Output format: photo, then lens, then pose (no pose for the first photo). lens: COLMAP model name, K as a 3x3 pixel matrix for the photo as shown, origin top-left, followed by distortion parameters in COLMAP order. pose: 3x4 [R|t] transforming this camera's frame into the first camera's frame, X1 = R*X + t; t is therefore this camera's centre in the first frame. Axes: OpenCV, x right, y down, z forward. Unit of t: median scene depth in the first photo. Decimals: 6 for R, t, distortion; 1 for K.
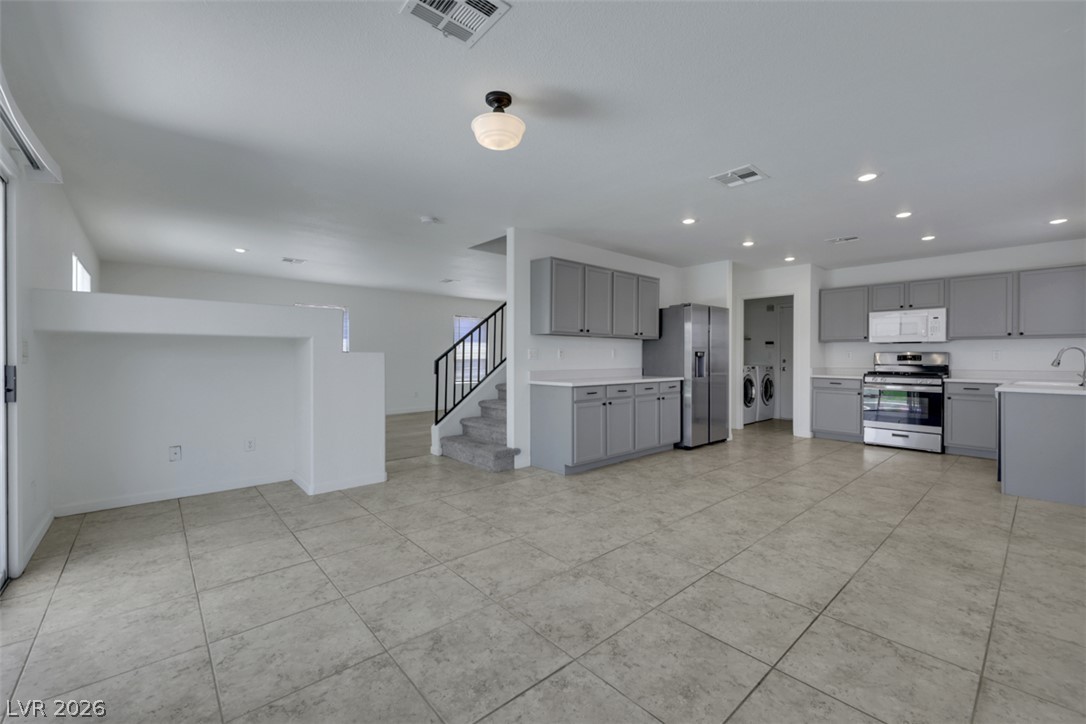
lens RADIAL K [[438.8, 0, 547.5], [0, 438.8, 359.0], [0, 0, 1]] dist [-0.001088, -0.000041]
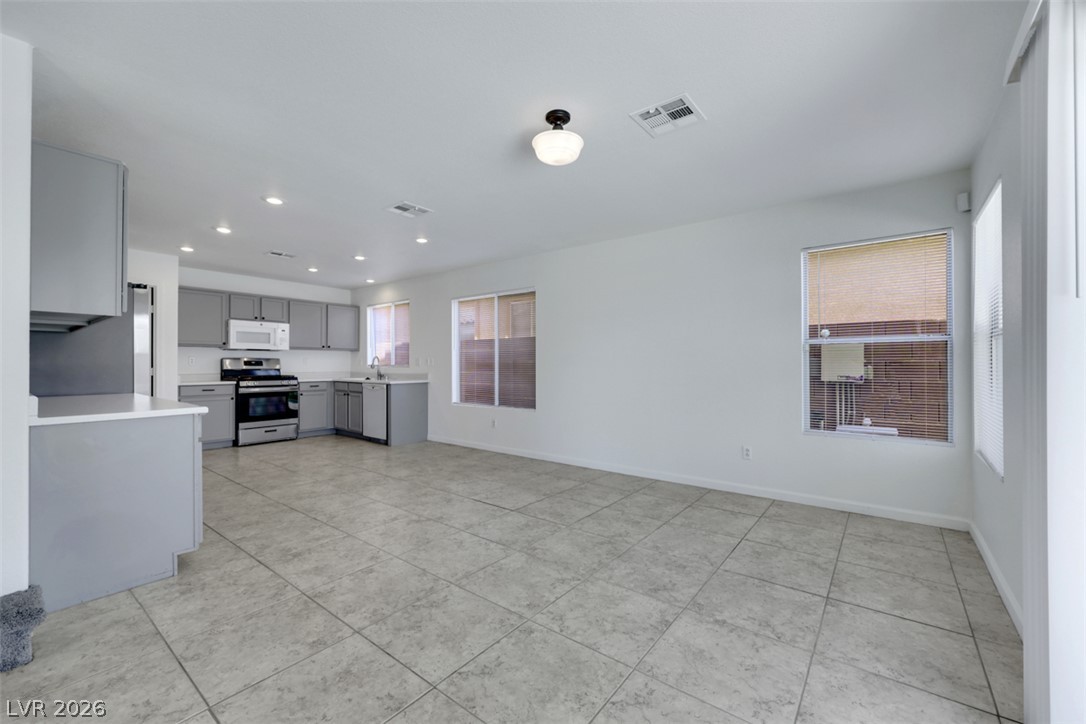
lens RADIAL K [[445.6, 0, 543.0], [0, 445.6, 362.0], [0, 0, 1]] dist [-0.000824, 0.000130]
pose [[-0.176889, 0.001363, 0.984230, -0.746032], [0.003944, 0.999992, -0.000676, -0.003644], [-0.984223, 0.003762, -0.176893, 0.794867]]
